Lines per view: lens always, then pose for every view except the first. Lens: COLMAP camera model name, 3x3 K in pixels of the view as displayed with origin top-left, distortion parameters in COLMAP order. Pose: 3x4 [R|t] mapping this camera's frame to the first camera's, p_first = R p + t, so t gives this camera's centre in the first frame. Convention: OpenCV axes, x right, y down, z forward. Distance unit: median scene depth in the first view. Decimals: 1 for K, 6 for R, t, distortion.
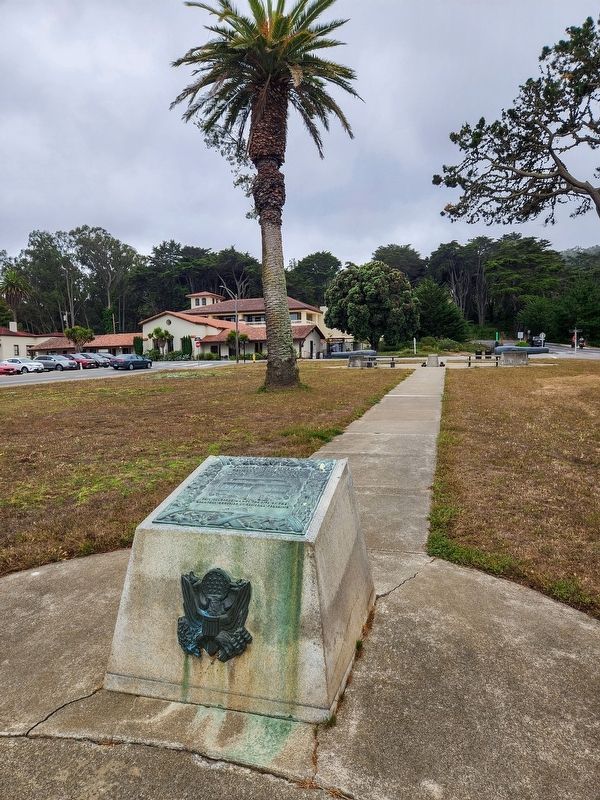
lens RADIAL K [[538.6, 0, 300.8], [0, 538.6, 398.0], [0, 0, 1]] dist [0.034986, -0.007120]
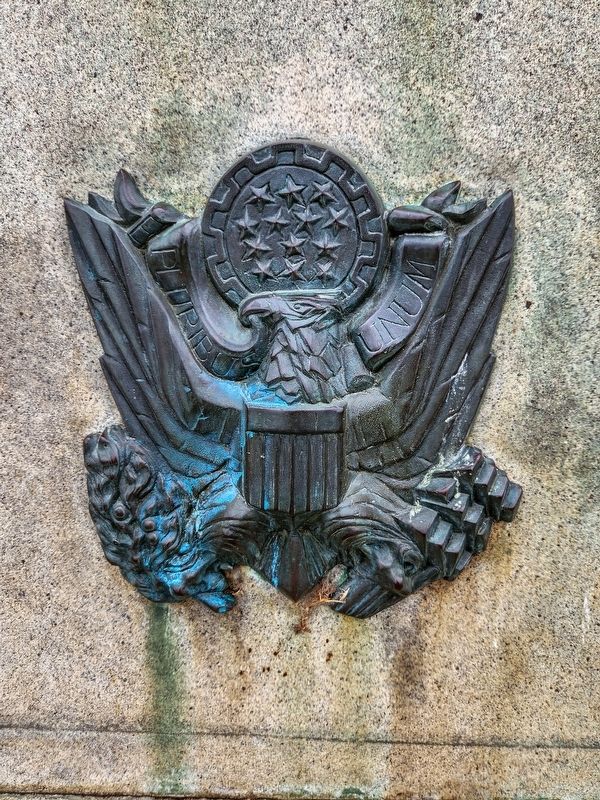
lens RADIAL K [[538.6, 0, 300.3], [0, 538.6, 401.7], [0, 0, 1]] dist [0.034986, -0.007120]
pose [[0.972015, -0.085745, 0.218713, -0.197571], [0.012144, 0.948104, 0.317728, 0.344482], [-0.234606, -0.306180, 0.922612, 0.836458]]
